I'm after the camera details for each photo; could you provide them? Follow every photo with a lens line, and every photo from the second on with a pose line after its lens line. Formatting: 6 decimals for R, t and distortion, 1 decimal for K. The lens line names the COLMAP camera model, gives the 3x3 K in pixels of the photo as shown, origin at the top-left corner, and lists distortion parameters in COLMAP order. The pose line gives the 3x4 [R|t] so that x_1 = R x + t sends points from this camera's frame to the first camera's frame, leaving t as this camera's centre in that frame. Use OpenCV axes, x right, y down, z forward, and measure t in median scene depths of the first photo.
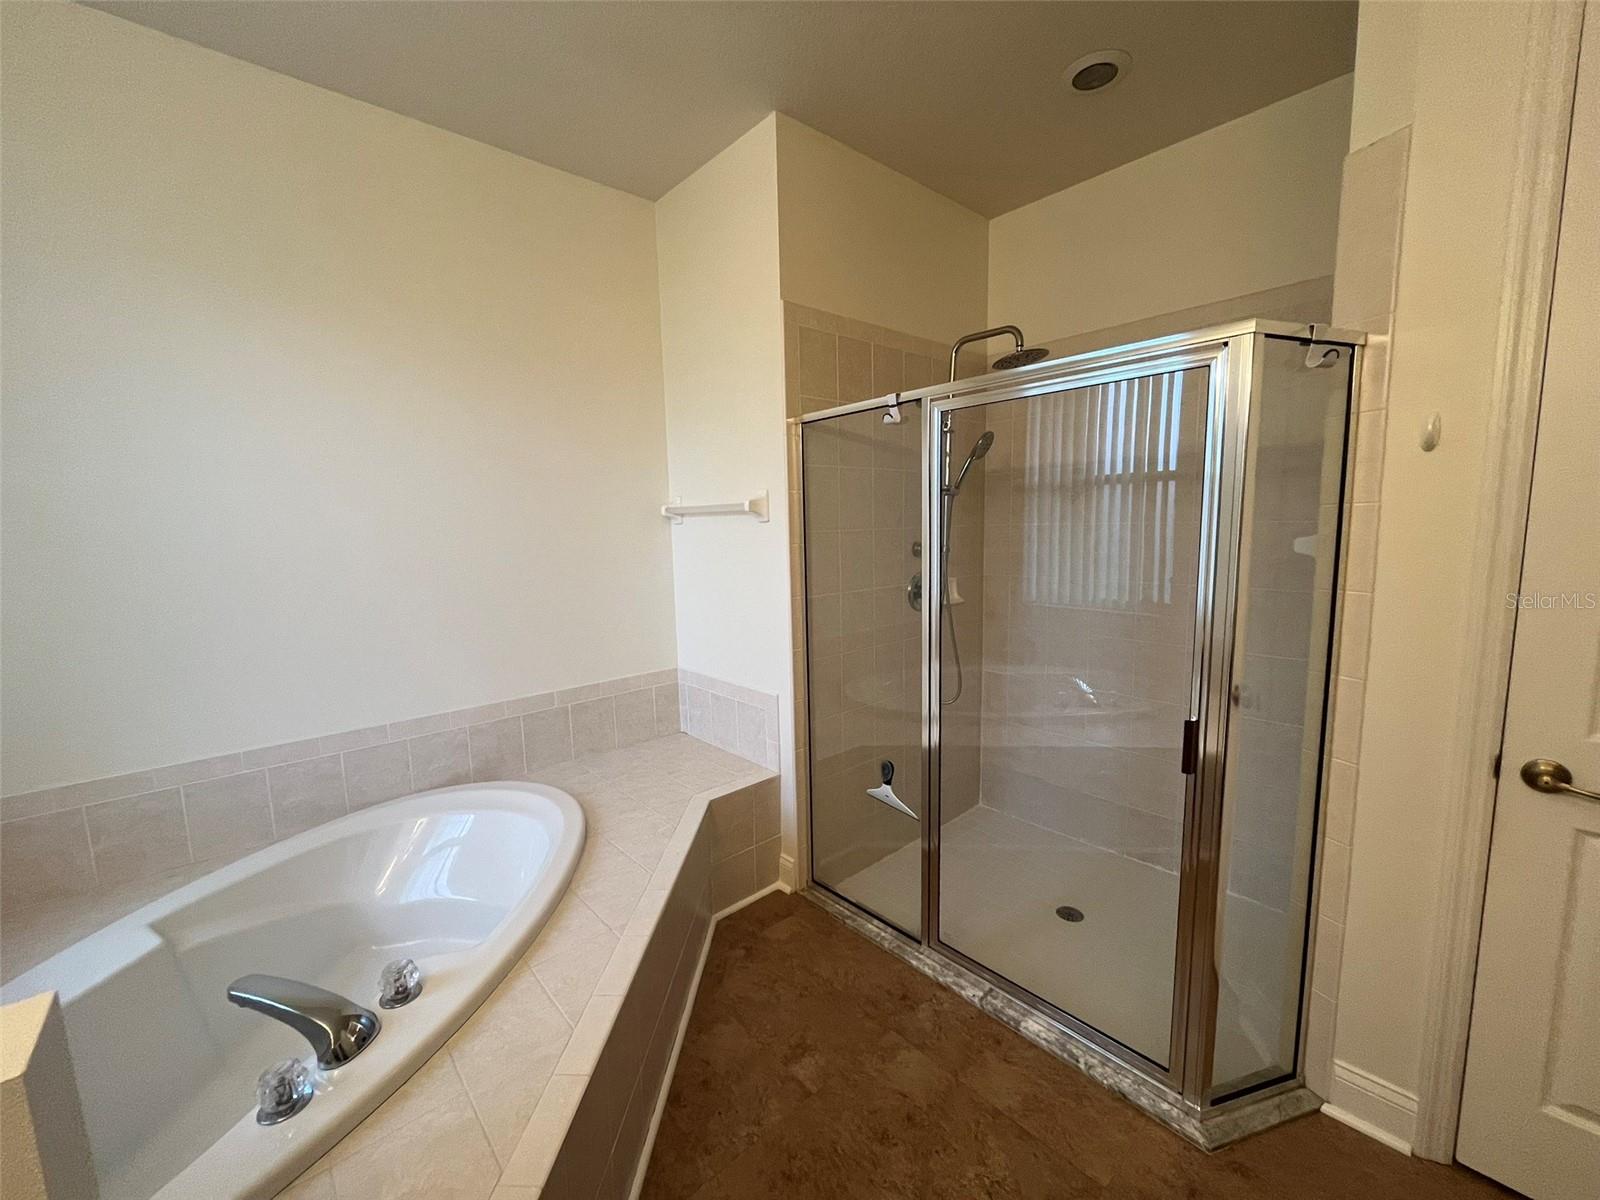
lens RADIAL K [[643.0, 0, 799.2], [0, 643.0, 600.1], [0, 0, 1]] dist [0.001616, -0.000553]
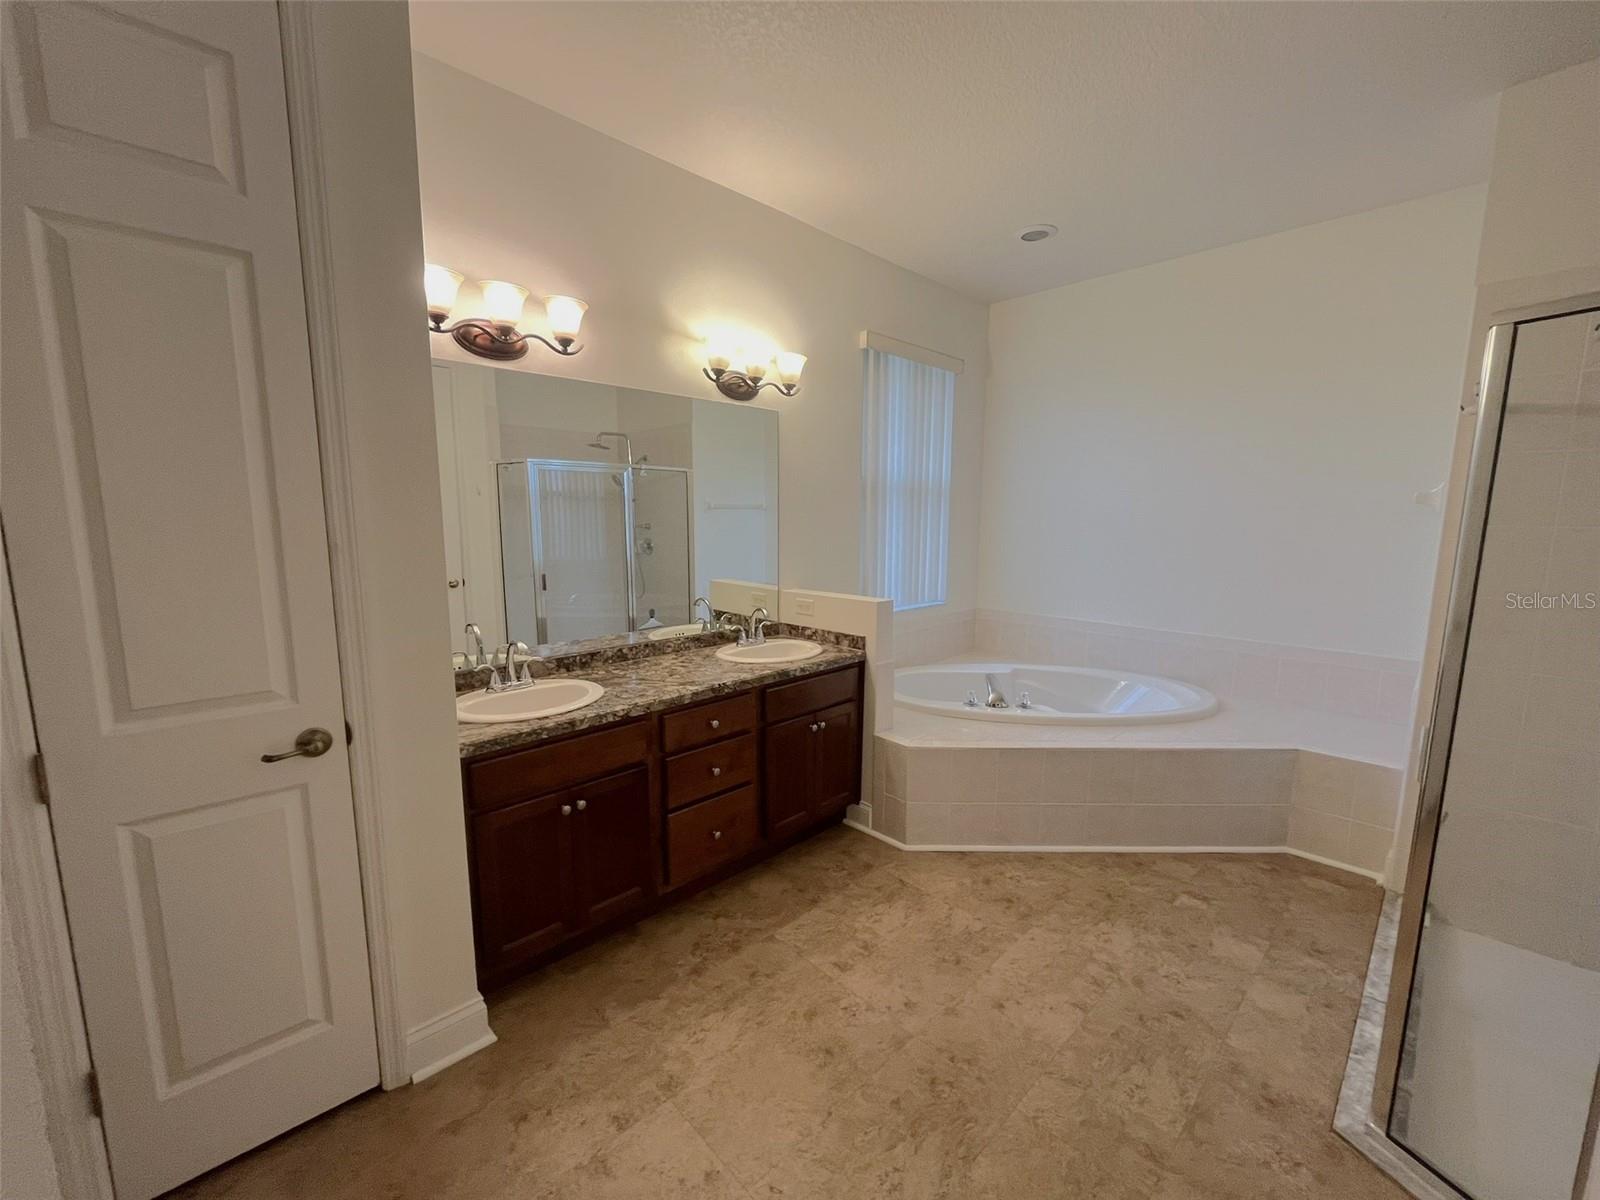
lens RADIAL K [[643.0, 0, 798.4], [0, 643.0, 603.3], [0, 0, 1]] dist [0.001616, -0.000553]
pose [[0.038524, 0.161294, -0.986154, 1.346476], [-0.135594, 0.978603, 0.154762, -0.006471], [0.990015, 0.127755, 0.059570, -0.008093]]
